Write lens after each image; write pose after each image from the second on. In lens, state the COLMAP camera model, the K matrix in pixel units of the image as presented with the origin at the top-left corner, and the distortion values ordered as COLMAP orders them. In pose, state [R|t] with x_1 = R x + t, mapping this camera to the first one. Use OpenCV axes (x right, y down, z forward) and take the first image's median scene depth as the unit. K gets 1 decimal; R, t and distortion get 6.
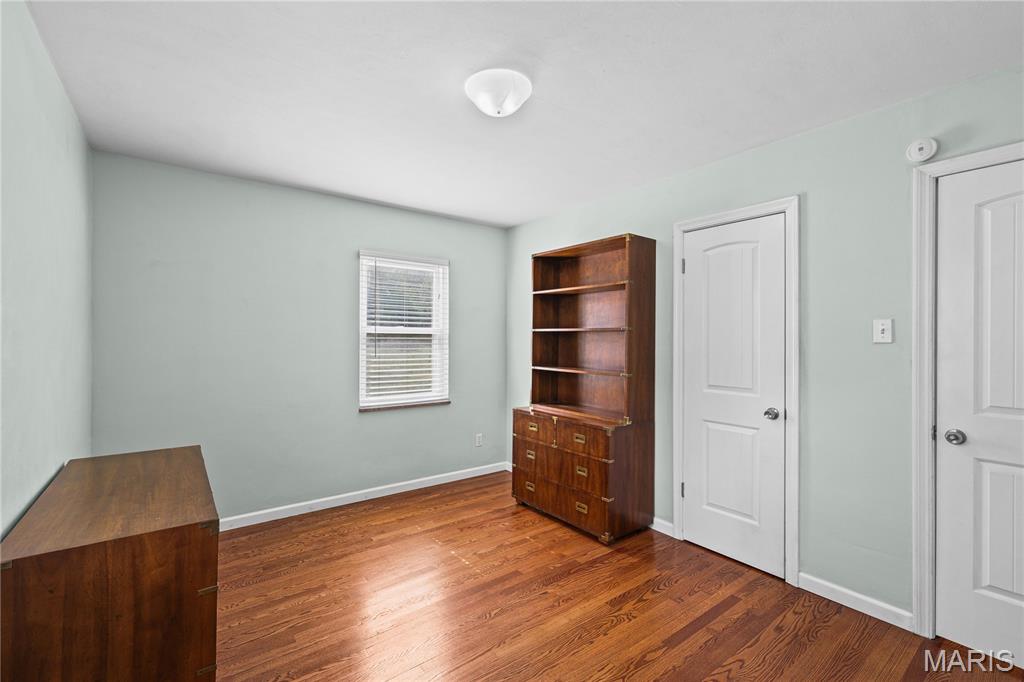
lens RADIAL K [[446.5, 0, 512.9], [0, 446.5, 339.7], [0, 0, 1]] dist [0.004543, -0.001152]
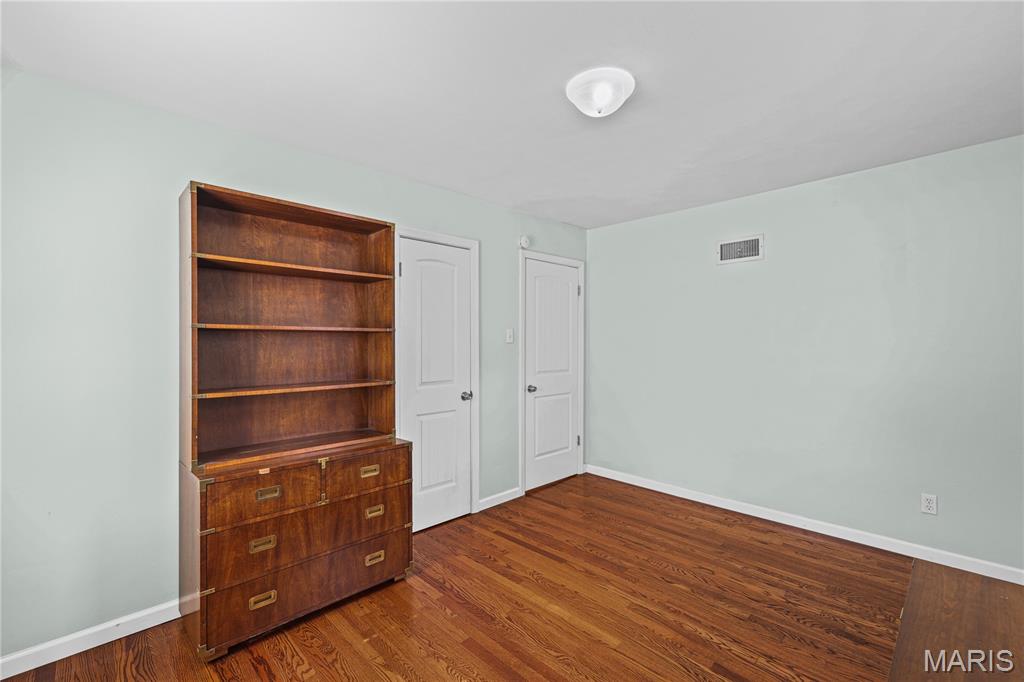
lens RADIAL K [[446.5, 0, 513.0], [0, 446.5, 344.7], [0, 0, 1]] dist [0.004543, -0.001152]
pose [[-0.127108, -0.012788, 0.991806, -0.638174], [0.003645, 0.999904, 0.013360, -0.005976], [-0.991882, 0.005314, -0.127050, 0.847369]]
